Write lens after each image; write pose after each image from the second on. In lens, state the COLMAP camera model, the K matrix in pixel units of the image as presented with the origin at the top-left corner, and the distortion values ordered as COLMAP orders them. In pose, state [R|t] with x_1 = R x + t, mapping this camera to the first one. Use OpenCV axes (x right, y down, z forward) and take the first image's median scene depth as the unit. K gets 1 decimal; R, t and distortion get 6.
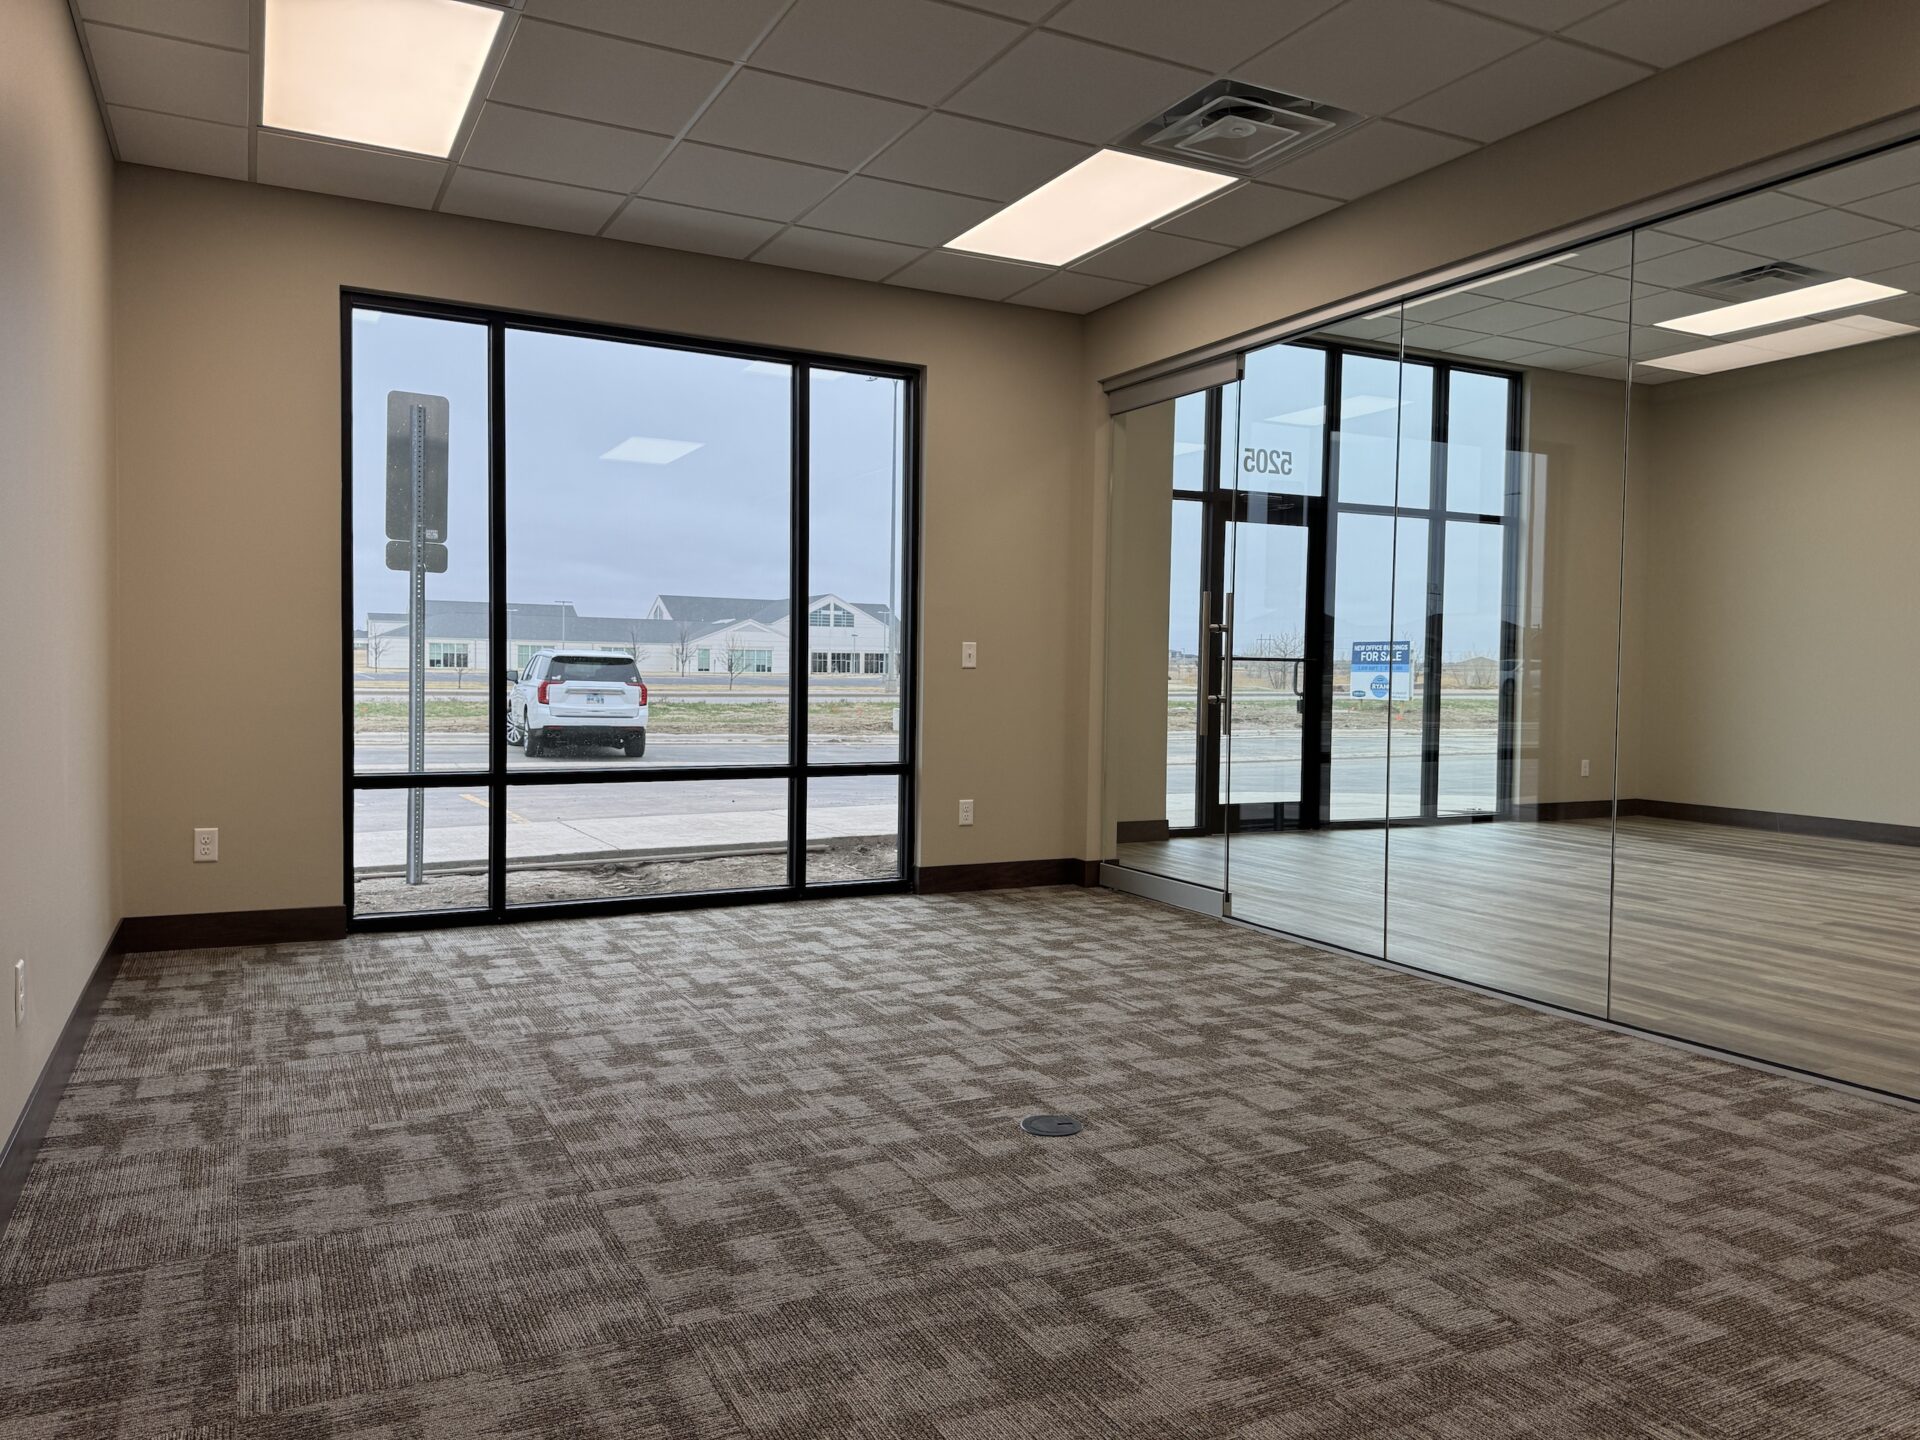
lens RADIAL K [[1367.0, 0, 956.7], [0, 1367.0, 718.7], [0, 0, 1]] dist [0.008531, 0.000809]
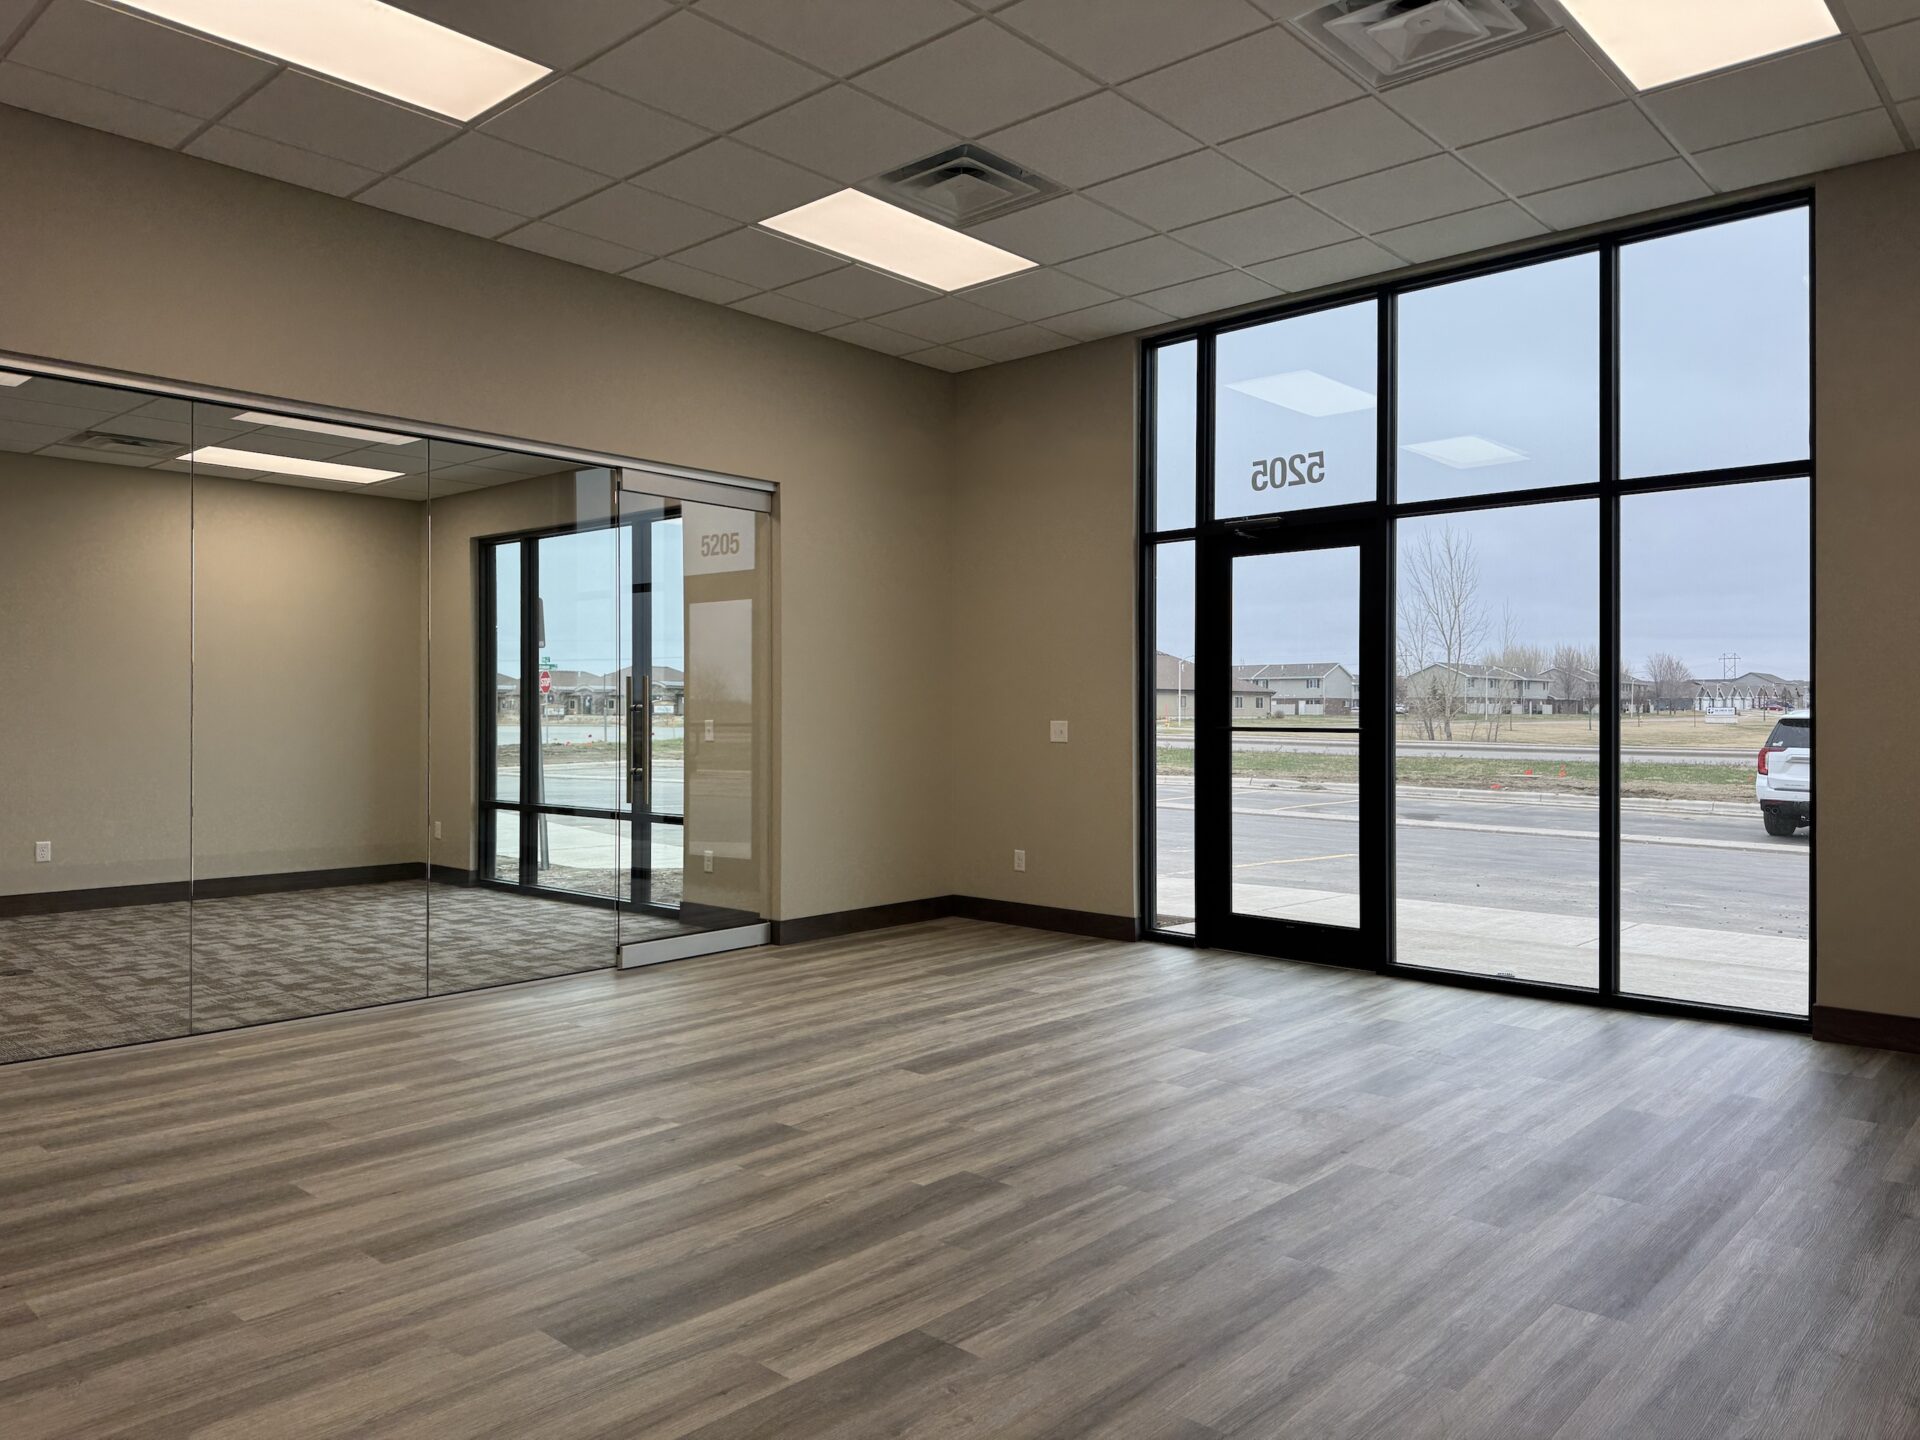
lens RADIAL K [[1367.0, 0, 958.8], [0, 1367.0, 718.4], [0, 0, 1]] dist [0.008531, 0.000809]
pose [[0.358256, -0.011183, -0.933557, 0.875134], [-0.030633, 0.999249, -0.023726, -0.026299], [0.933121, 0.037098, 0.357644, 0.560691]]
